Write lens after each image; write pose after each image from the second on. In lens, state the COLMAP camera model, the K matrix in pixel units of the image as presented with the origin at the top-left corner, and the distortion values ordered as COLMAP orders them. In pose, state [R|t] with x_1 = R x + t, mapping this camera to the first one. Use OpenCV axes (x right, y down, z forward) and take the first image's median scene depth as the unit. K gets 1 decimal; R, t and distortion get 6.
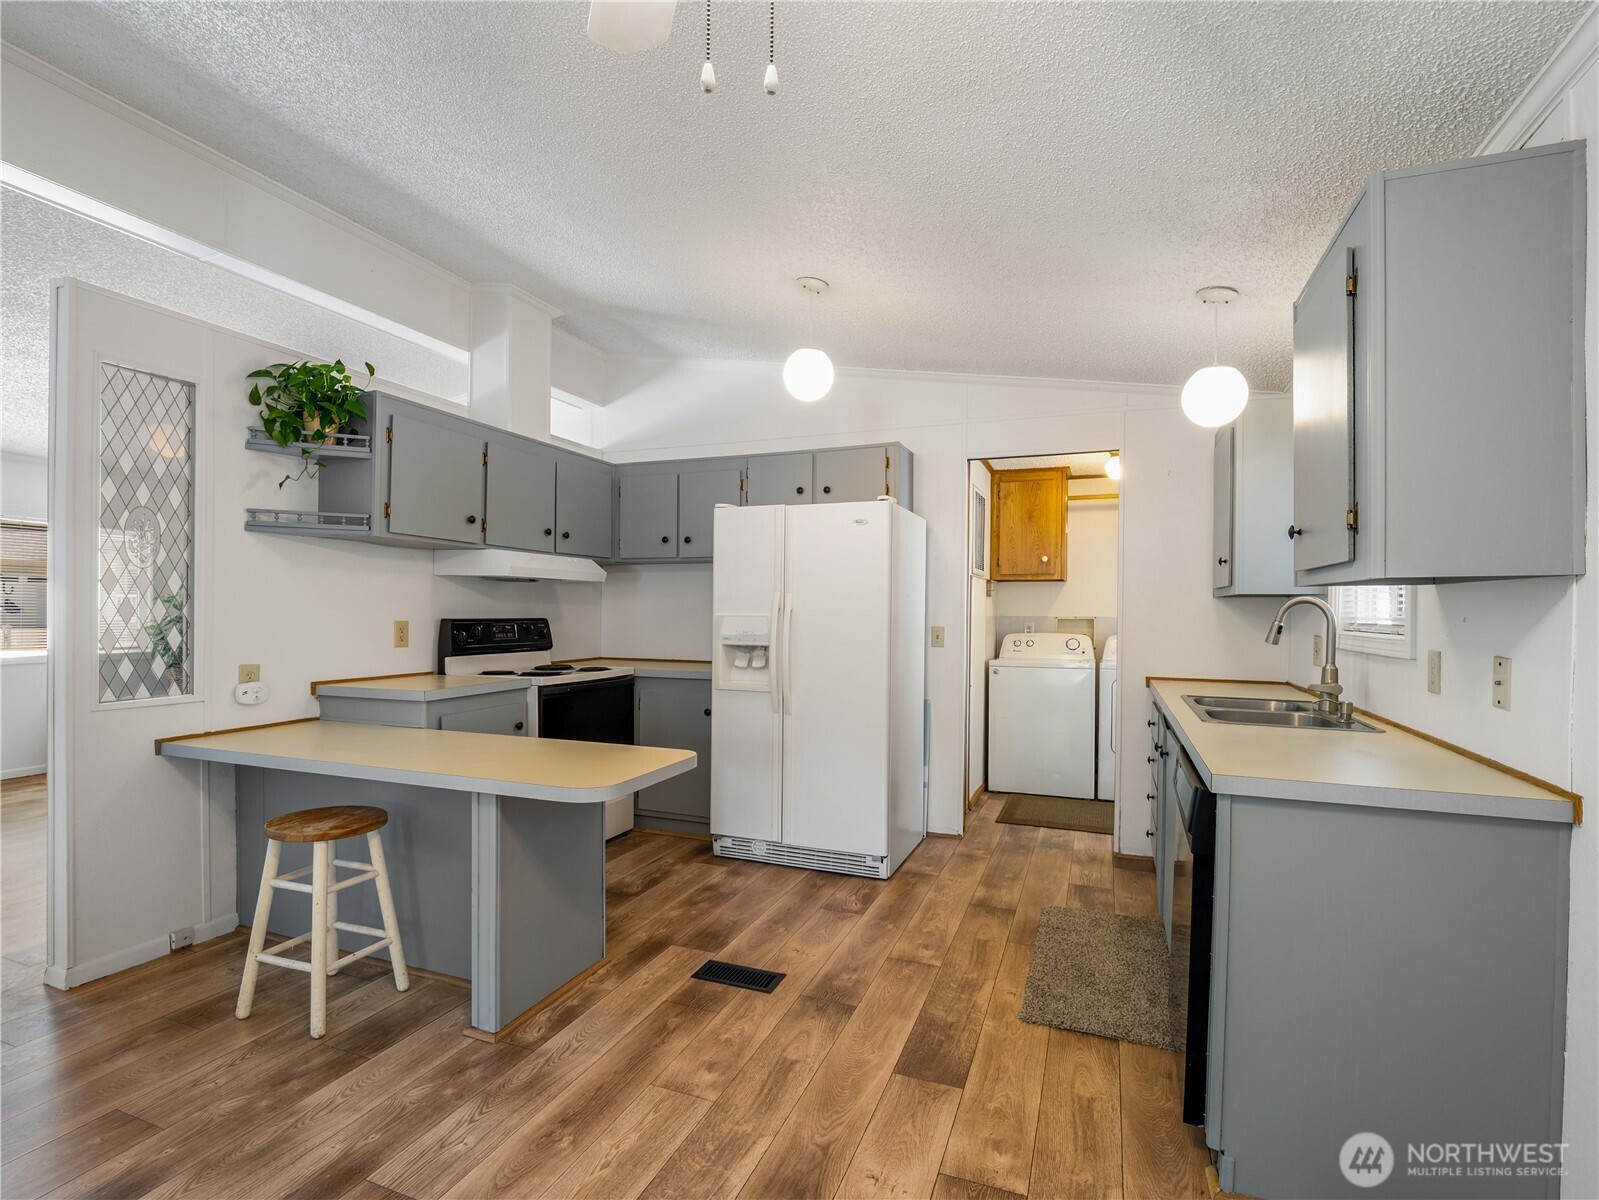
lens RADIAL K [[780.7, 0, 802.9], [0, 780.7, 613.2], [0, 0, 1]] dist [-0.009800, -0.003392]
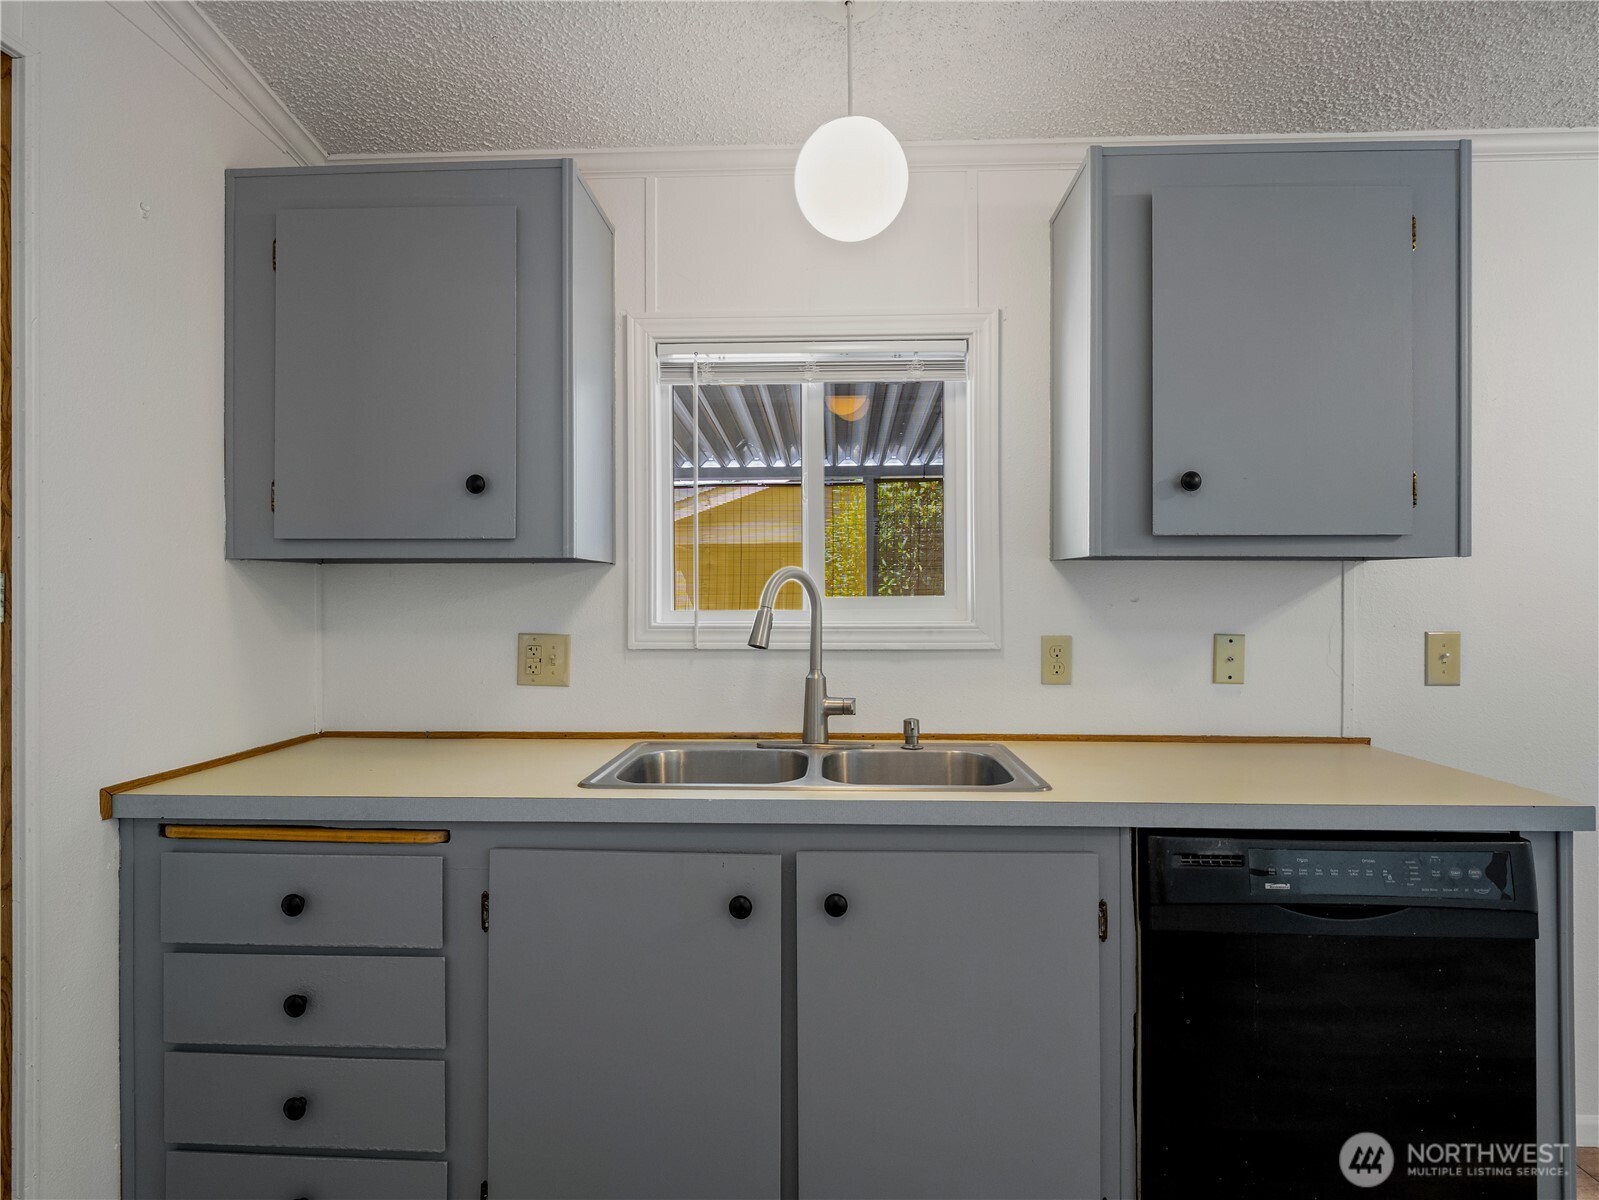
lens RADIAL K [[833.9, 0, 795.1], [0, 833.9, 600.7], [0, 0, 1]] dist [0.001316, 0.000875]
pose [[-0.312210, -0.010386, 0.949956, 0.008508], [0.004342, 0.999914, 0.012359, -0.003099], [-0.950003, 0.007984, -0.312138, 1.047707]]
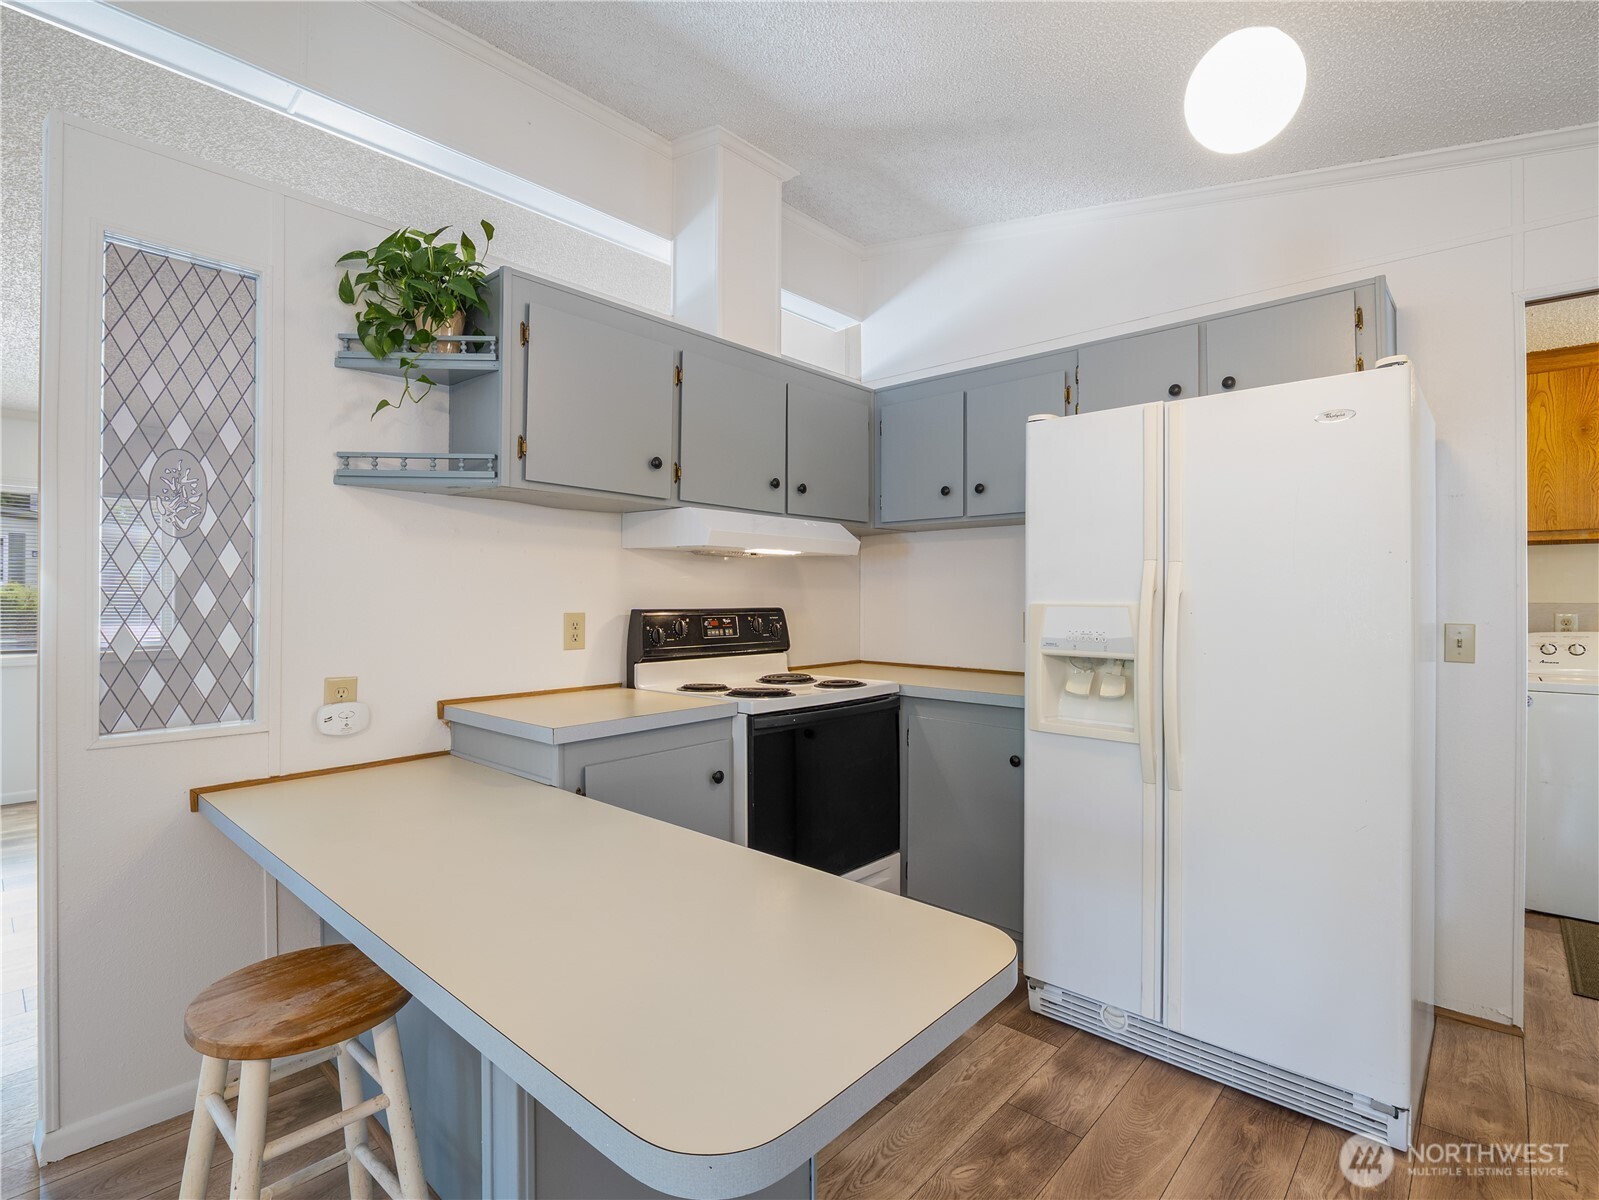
lens RADIAL K [[780.7, 0, 798.9], [0, 780.7, 589.5], [0, 0, 1]] dist [-0.009800, -0.003392]
pose [[0.933205, -0.008308, -0.359248, -0.079259], [0.003496, 0.999895, -0.014041, -0.000840], [0.359327, 0.011847, 0.933137, 0.481567]]
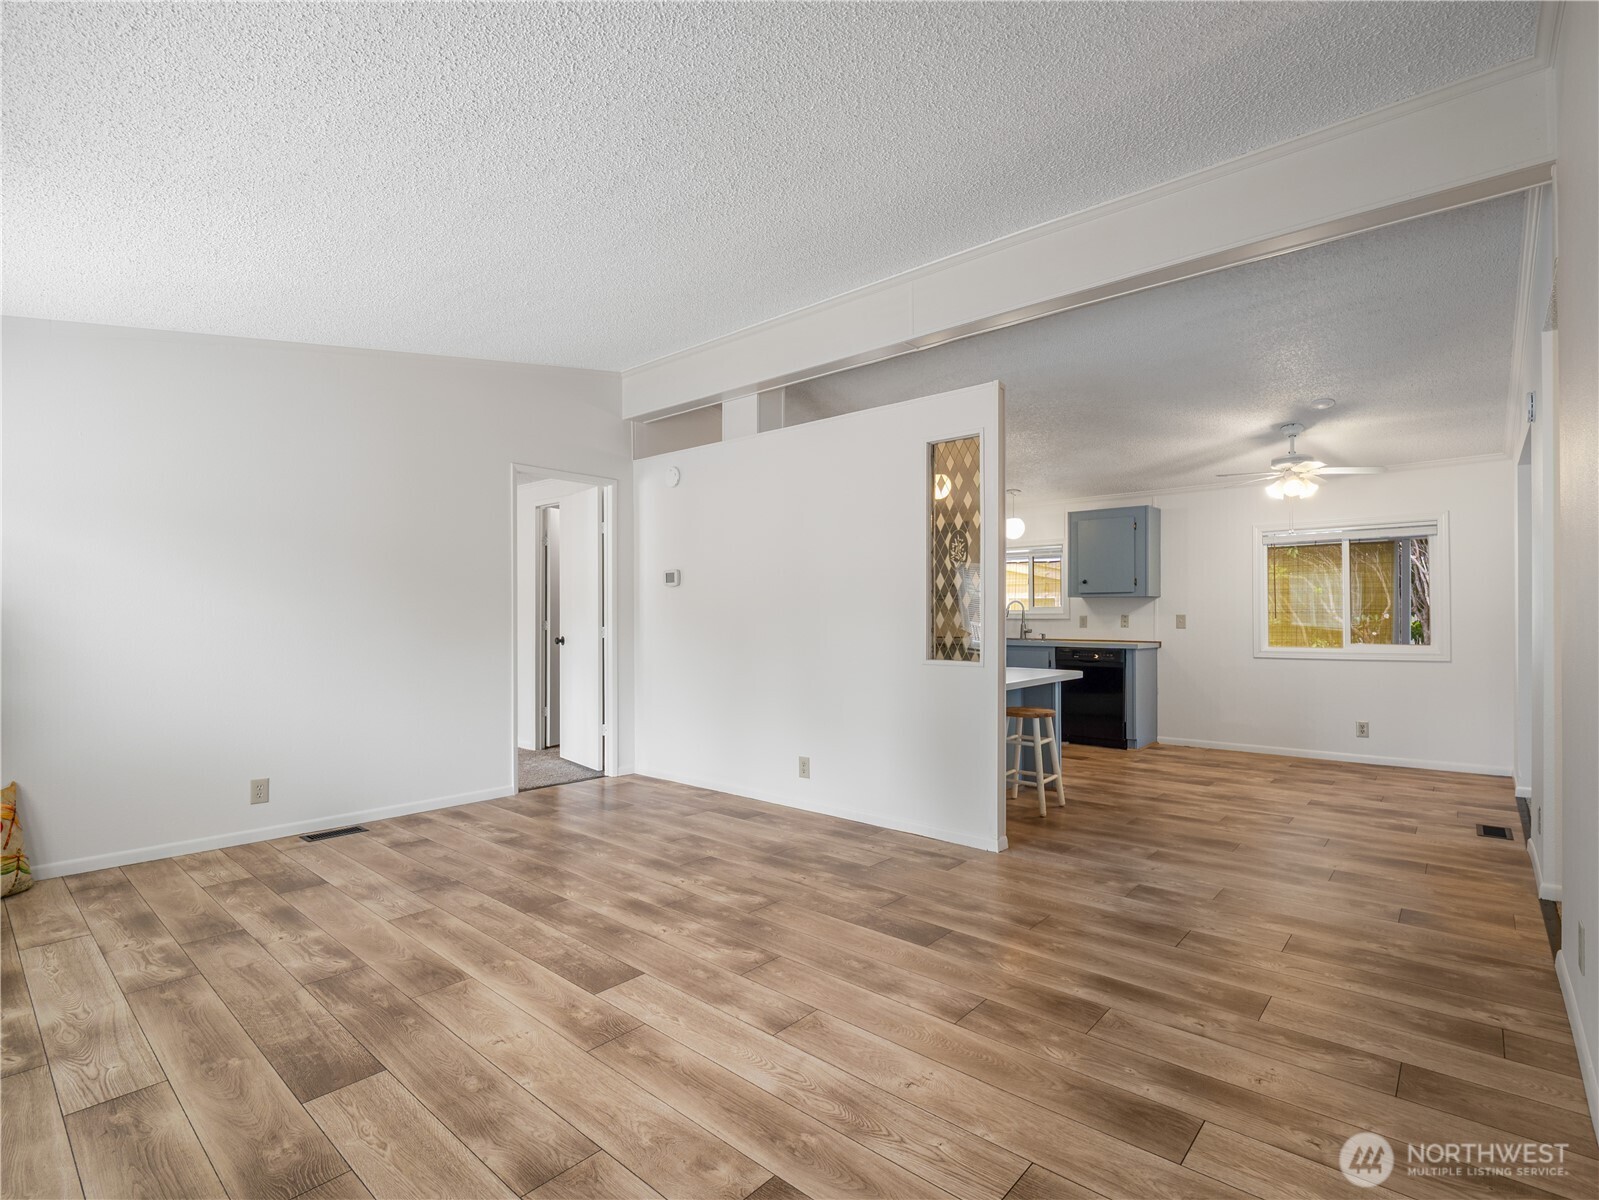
lens RADIAL K [[780.7, 0, 789.3], [0, 780.7, 611.2], [0, 0, 1]] dist [-0.009800, -0.003392]
pose [[0.338394, -0.000701, 0.941004, -2.048631], [0.008442, 0.999962, -0.002291, 0.015683], [-0.940967, 0.008720, 0.338387, 0.704949]]
